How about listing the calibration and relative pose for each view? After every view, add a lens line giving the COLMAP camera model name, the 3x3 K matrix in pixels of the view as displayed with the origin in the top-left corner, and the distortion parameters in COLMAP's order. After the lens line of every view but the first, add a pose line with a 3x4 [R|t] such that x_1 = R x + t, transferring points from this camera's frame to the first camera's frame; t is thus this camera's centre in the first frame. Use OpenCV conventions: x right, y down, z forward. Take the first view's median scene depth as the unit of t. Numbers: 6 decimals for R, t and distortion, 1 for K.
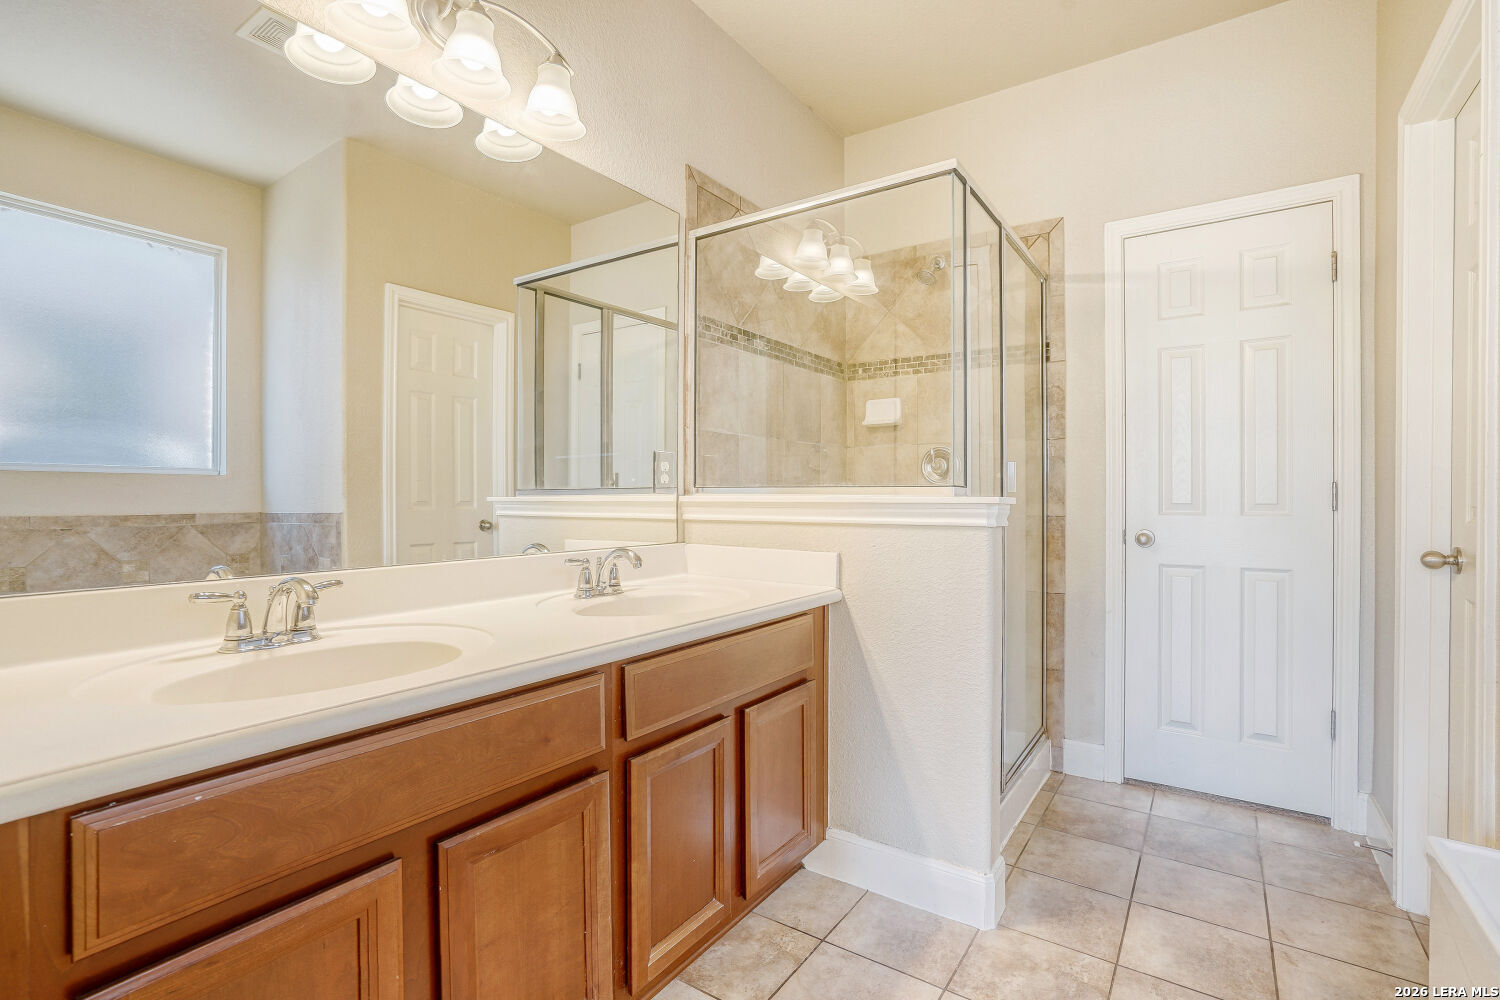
lens RADIAL K [[690.8, 0, 769.2], [0, 690.8, 494.0], [0, 0, 1]] dist [-0.017238, 0.007690]
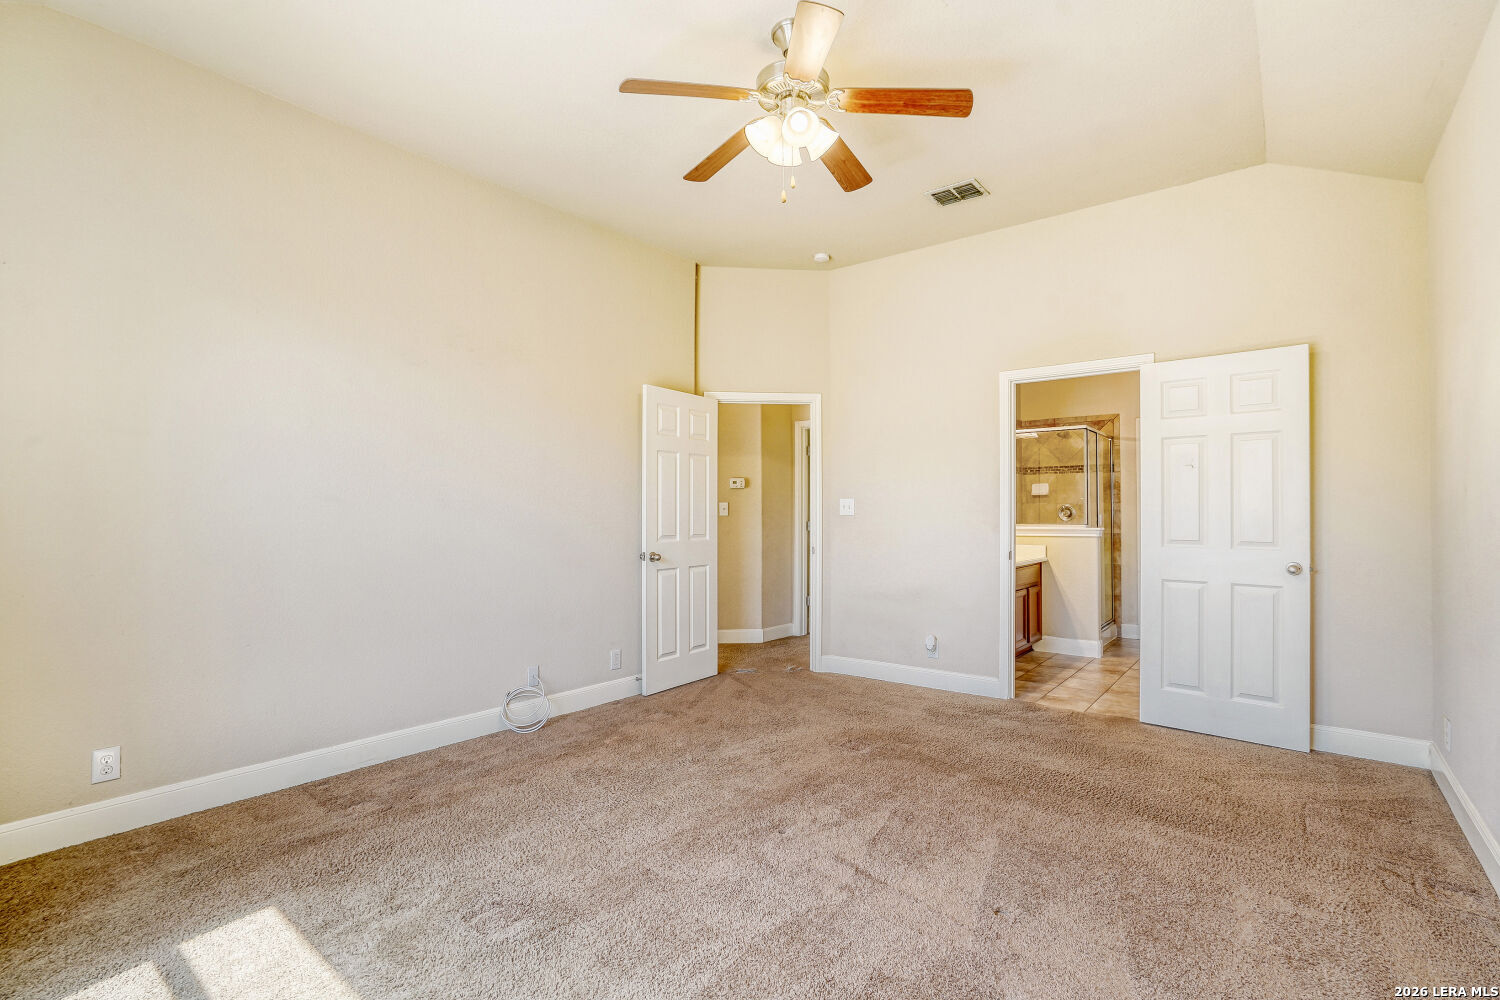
lens RADIAL K [[690.8, 0, 765.1], [0, 690.8, 505.7], [0, 0, 1]] dist [-0.017238, 0.007690]
pose [[0.997415, -0.005567, -0.071646, -0.673333], [0.004766, 0.999924, -0.011351, -0.047436], [0.071704, 0.010980, 0.997366, -1.570789]]
